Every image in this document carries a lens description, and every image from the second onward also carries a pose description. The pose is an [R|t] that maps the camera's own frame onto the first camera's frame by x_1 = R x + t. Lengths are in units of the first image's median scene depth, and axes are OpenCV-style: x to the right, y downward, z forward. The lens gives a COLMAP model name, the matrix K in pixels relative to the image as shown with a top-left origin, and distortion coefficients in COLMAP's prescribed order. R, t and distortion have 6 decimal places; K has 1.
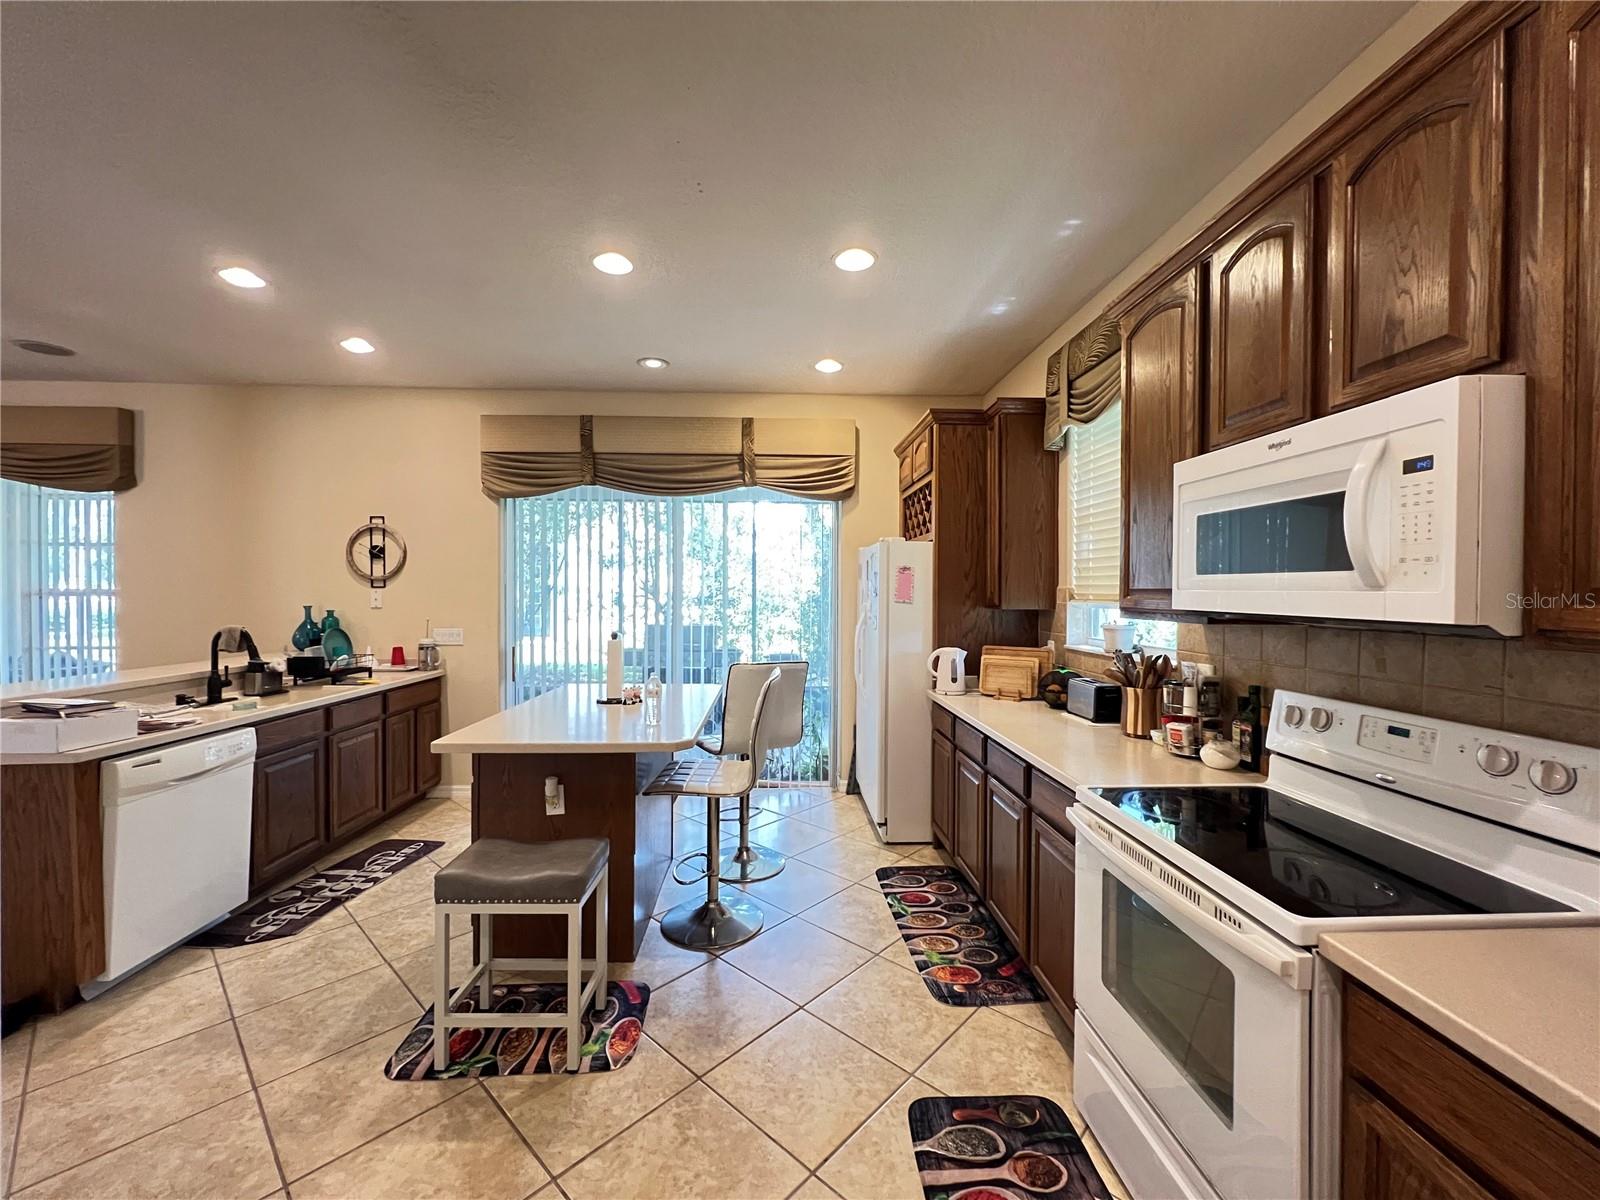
lens RADIAL K [[642.3, 0, 797.6], [0, 642.3, 597.2], [0, 0, 1]] dist [-0.003216, 0.001291]
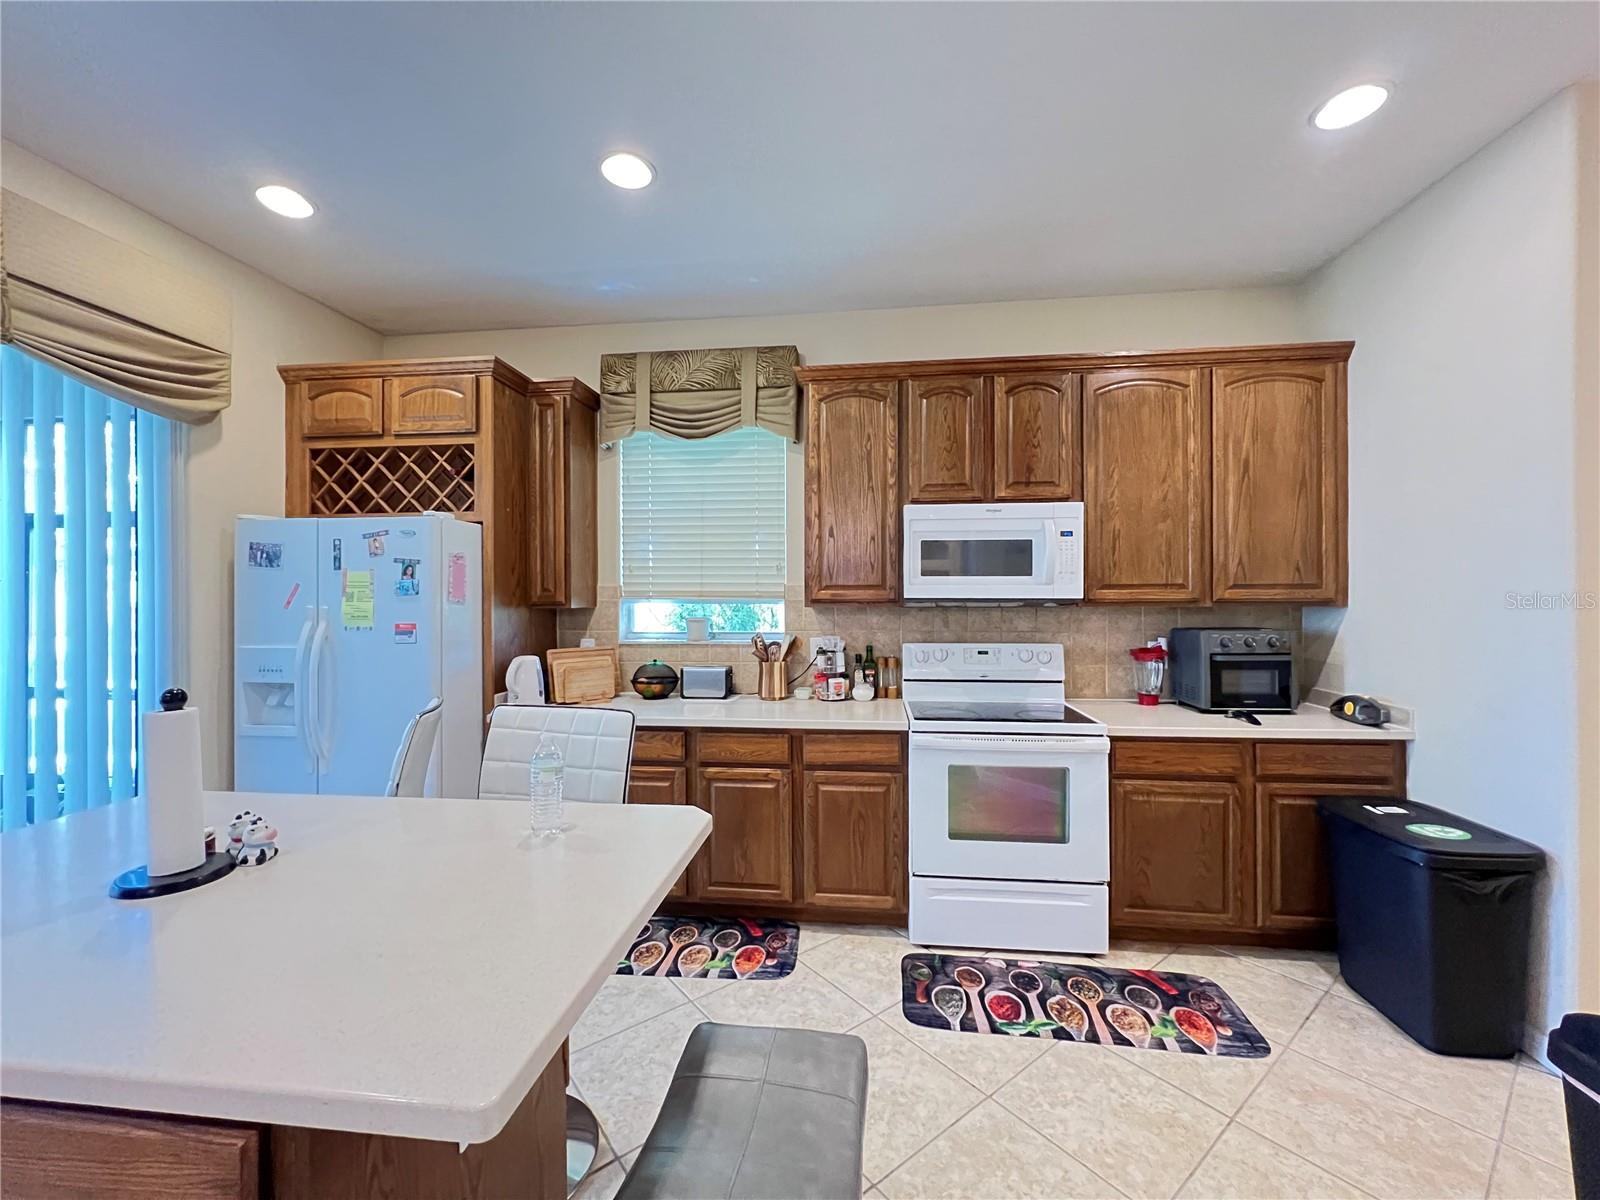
lens RADIAL K [[642.3, 0, 798.8], [0, 642.3, 598.2], [0, 0, 1]] dist [-0.003216, 0.001291]
pose [[0.163318, -0.007957, 0.986541, -0.751267], [0.012893, 0.999899, 0.005930, 0.005476], [-0.986489, 0.011751, 0.163404, 0.748774]]
